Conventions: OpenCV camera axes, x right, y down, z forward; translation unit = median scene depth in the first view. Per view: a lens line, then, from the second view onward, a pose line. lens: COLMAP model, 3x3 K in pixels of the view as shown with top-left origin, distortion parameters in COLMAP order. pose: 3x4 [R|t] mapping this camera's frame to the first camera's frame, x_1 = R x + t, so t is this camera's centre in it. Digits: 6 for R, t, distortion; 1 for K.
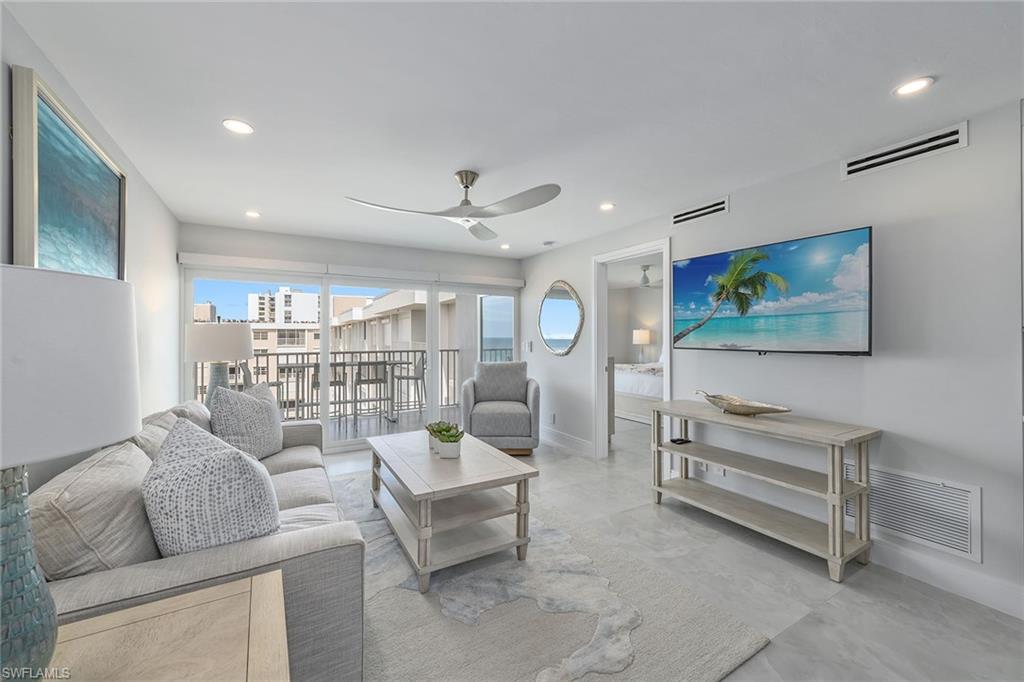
lens RADIAL K [[397.5, 0, 512.0], [0, 397.5, 329.9], [0, 0, 1]] dist [0.012037, -0.001668]
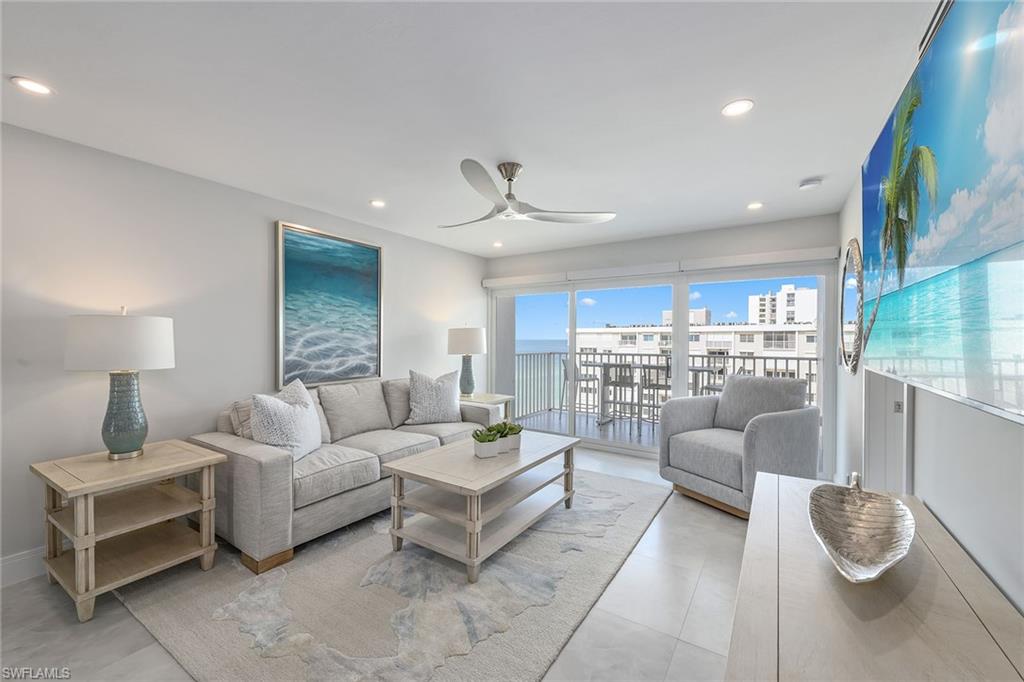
lens RADIAL K [[416.1, 0, 511.3], [0, 416.1, 336.4], [0, 0, 1]] dist [0.015730, -0.000881]
pose [[0.448961, -0.001039, -0.893551, 0.453677], [0.010099, 0.999941, 0.003912, 0.006115], [0.893494, -0.010781, 0.448945, 0.323917]]
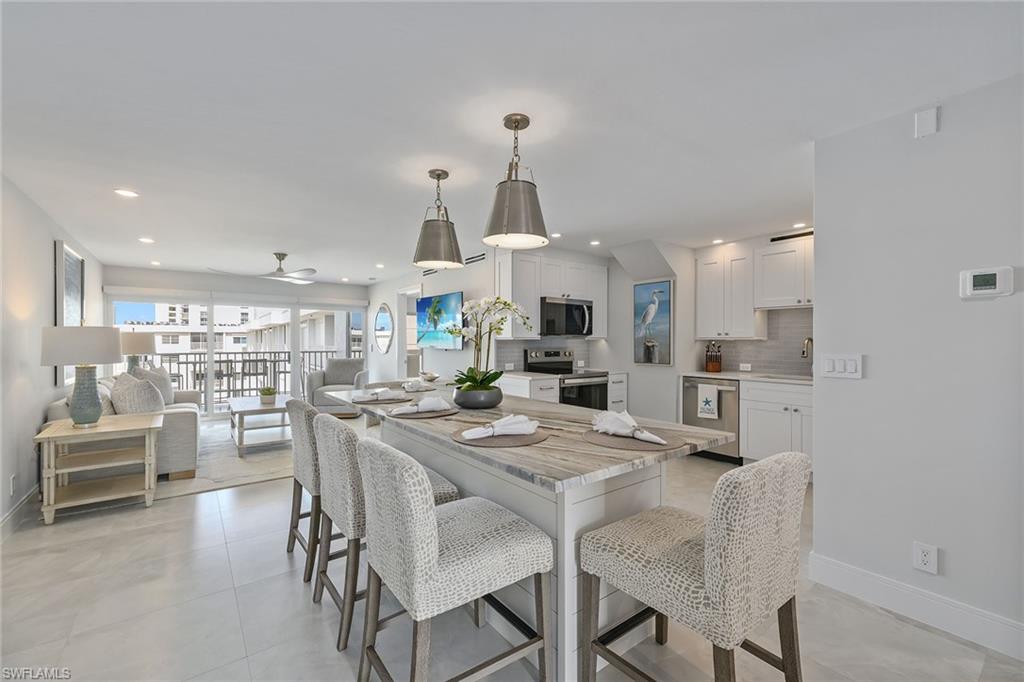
lens RADIAL K [[416.1, 0, 501.6], [0, 416.1, 339.9], [0, 0, 1]] dist [0.015730, -0.000881]
pose [[0.994535, 0.002779, 0.104365, 0.416992], [-0.004237, 0.999896, 0.013754, -0.011941], [-0.104316, -0.014121, 0.994444, -0.619705]]
